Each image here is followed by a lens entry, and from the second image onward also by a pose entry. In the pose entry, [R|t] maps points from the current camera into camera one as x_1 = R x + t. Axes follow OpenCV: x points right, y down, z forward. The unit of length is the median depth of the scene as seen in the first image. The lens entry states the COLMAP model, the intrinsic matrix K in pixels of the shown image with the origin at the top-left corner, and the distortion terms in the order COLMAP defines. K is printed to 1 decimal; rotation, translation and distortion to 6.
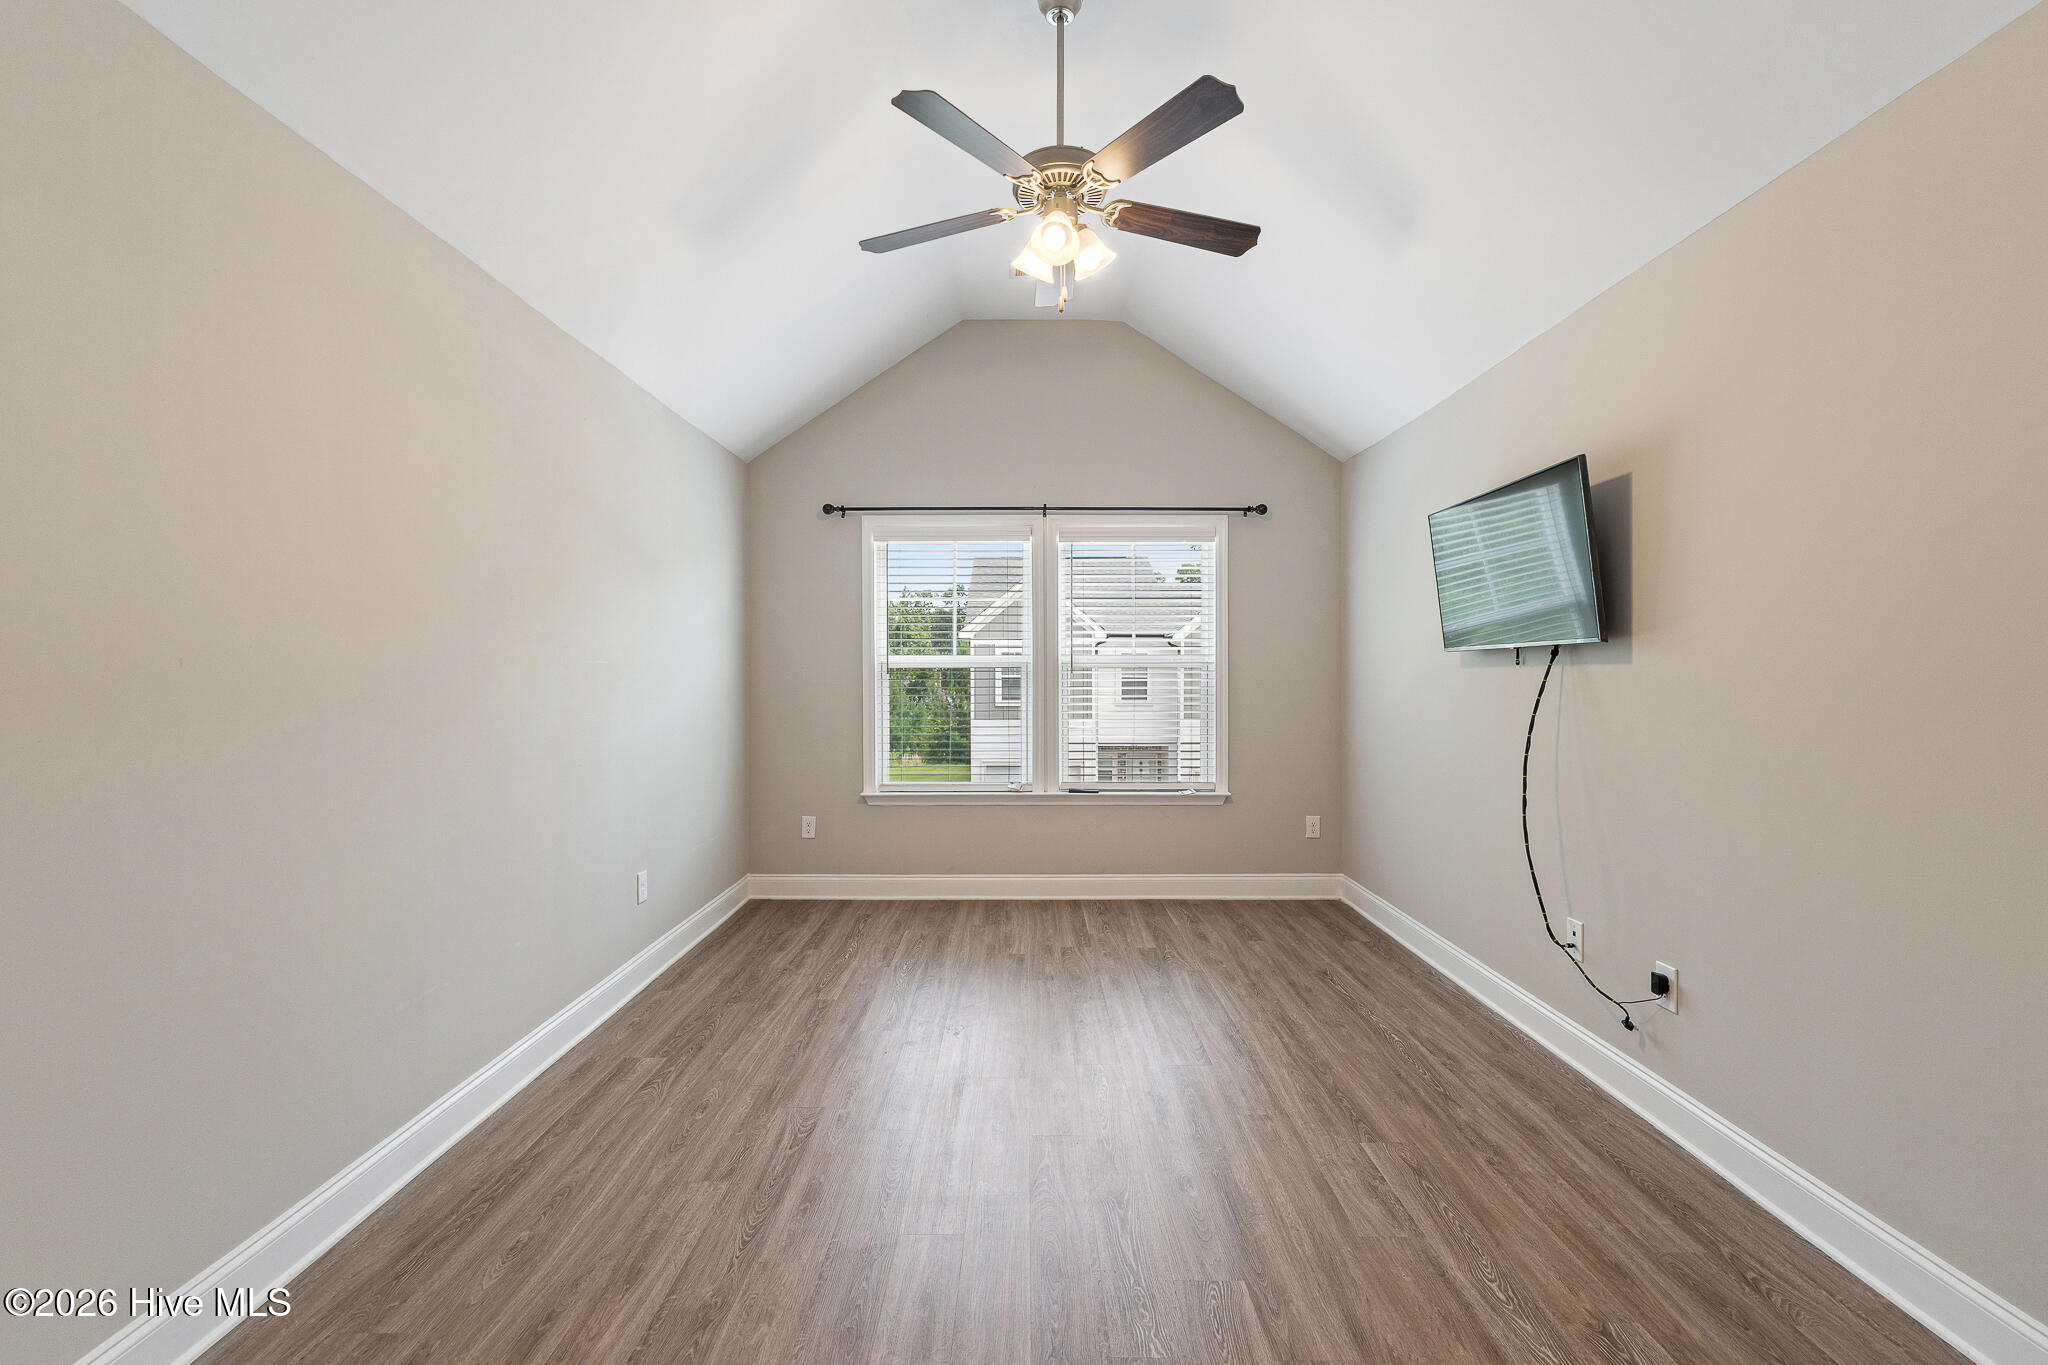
lens RADIAL K [[888.8, 0, 1008.5], [0, 888.8, 665.9], [0, 0, 1]] dist [-0.004122, -0.001901]
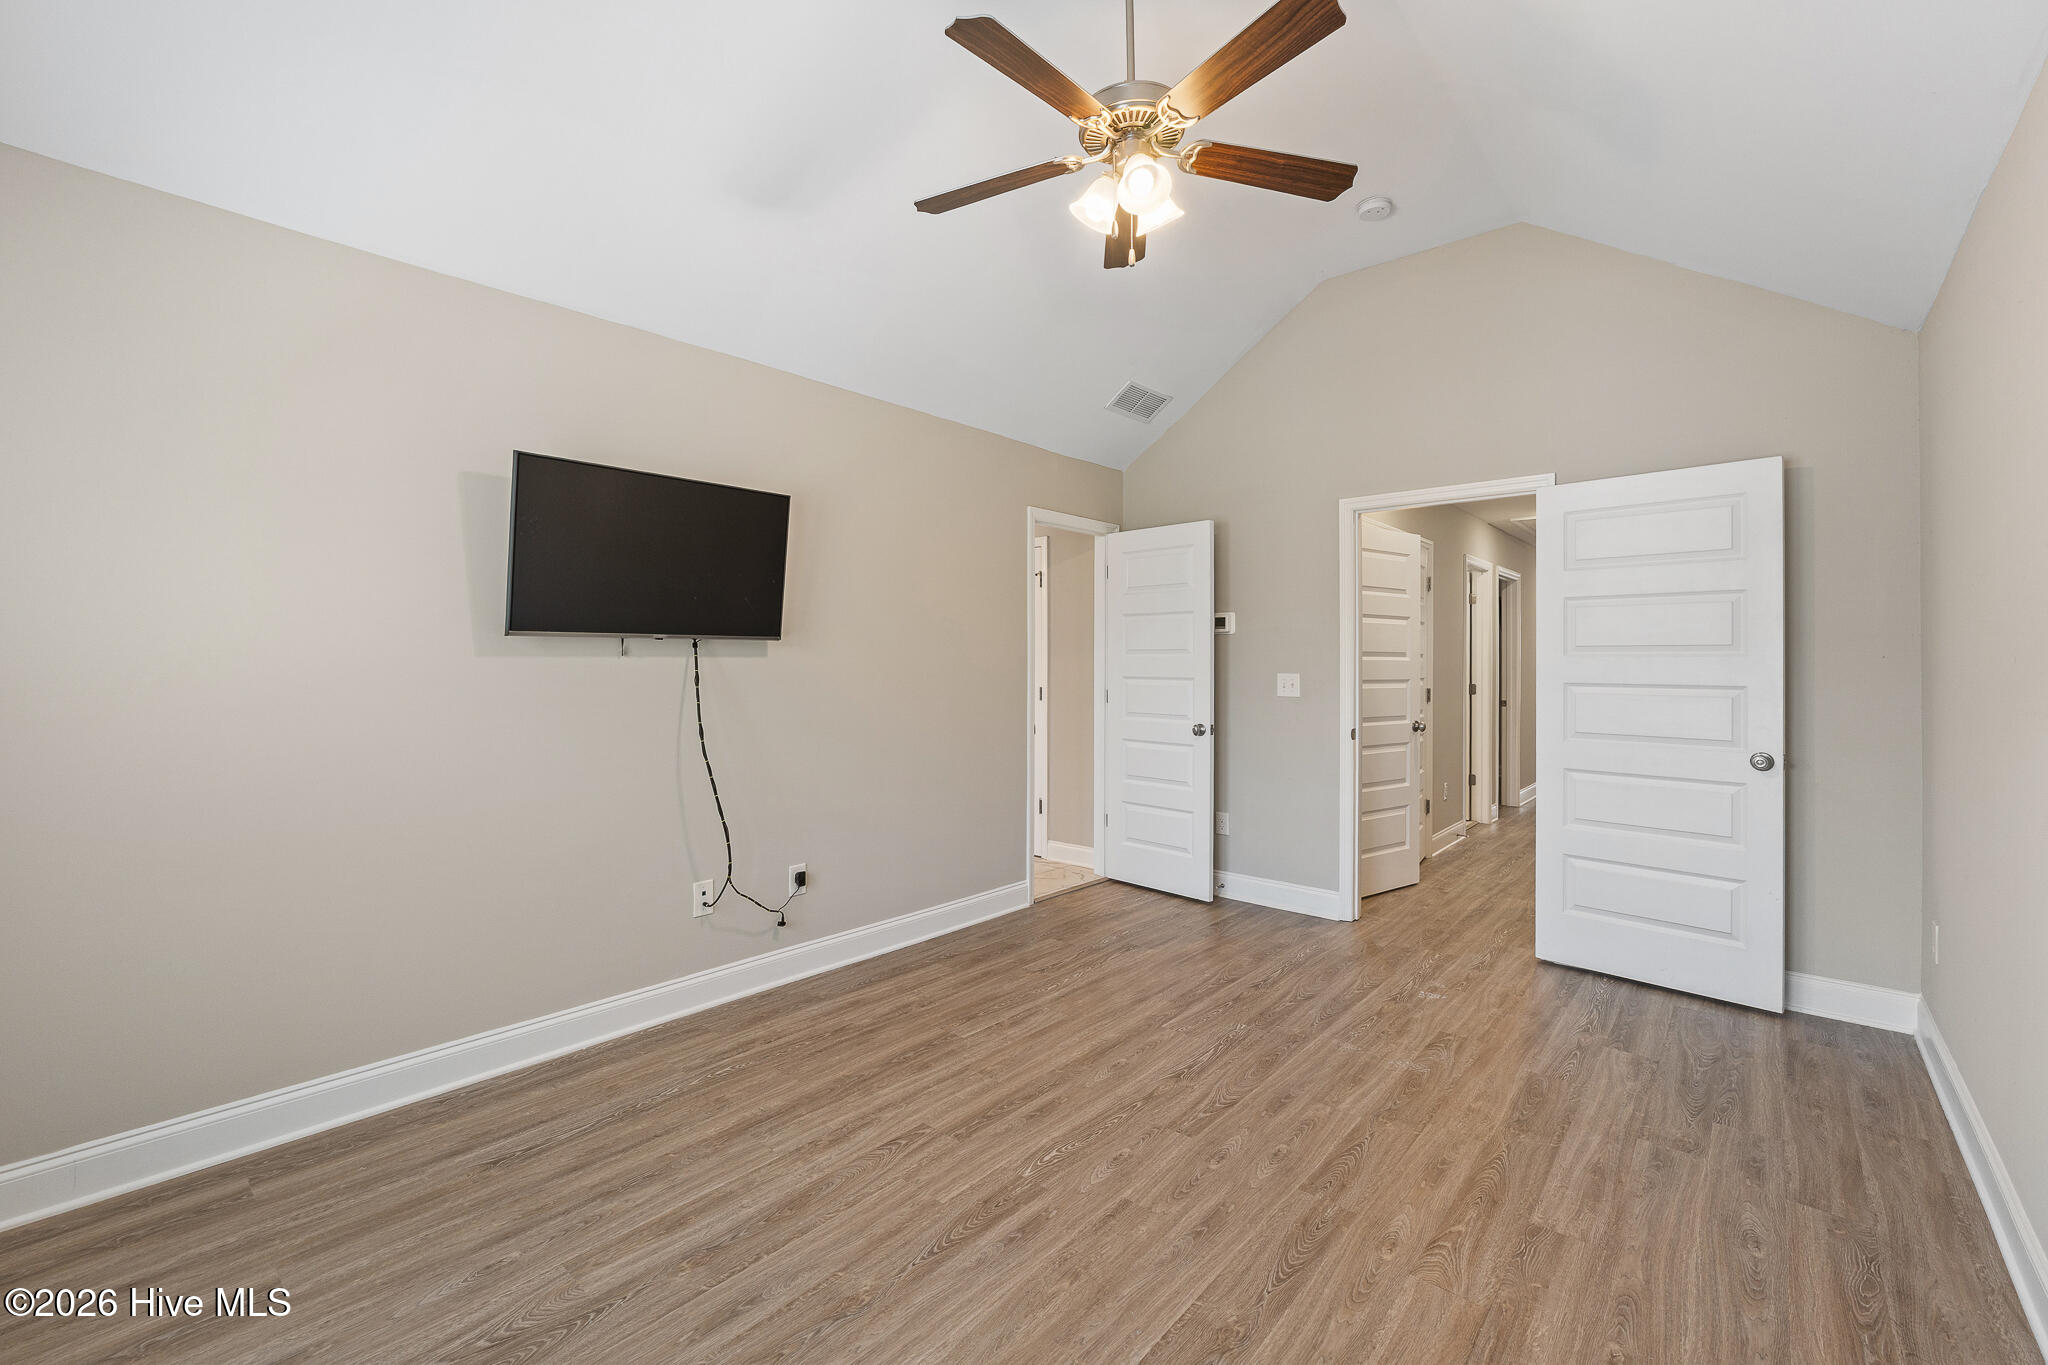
lens RADIAL K [[888.8, 0, 1003.3], [0, 888.8, 678.9], [0, 0, 1]] dist [-0.004122, -0.001901]
pose [[-0.769691, -0.016047, 0.638215, -0.412563], [-0.011191, 0.999870, 0.011644, 0.012737], [-0.638319, 0.001820, -0.769770, 1.800888]]
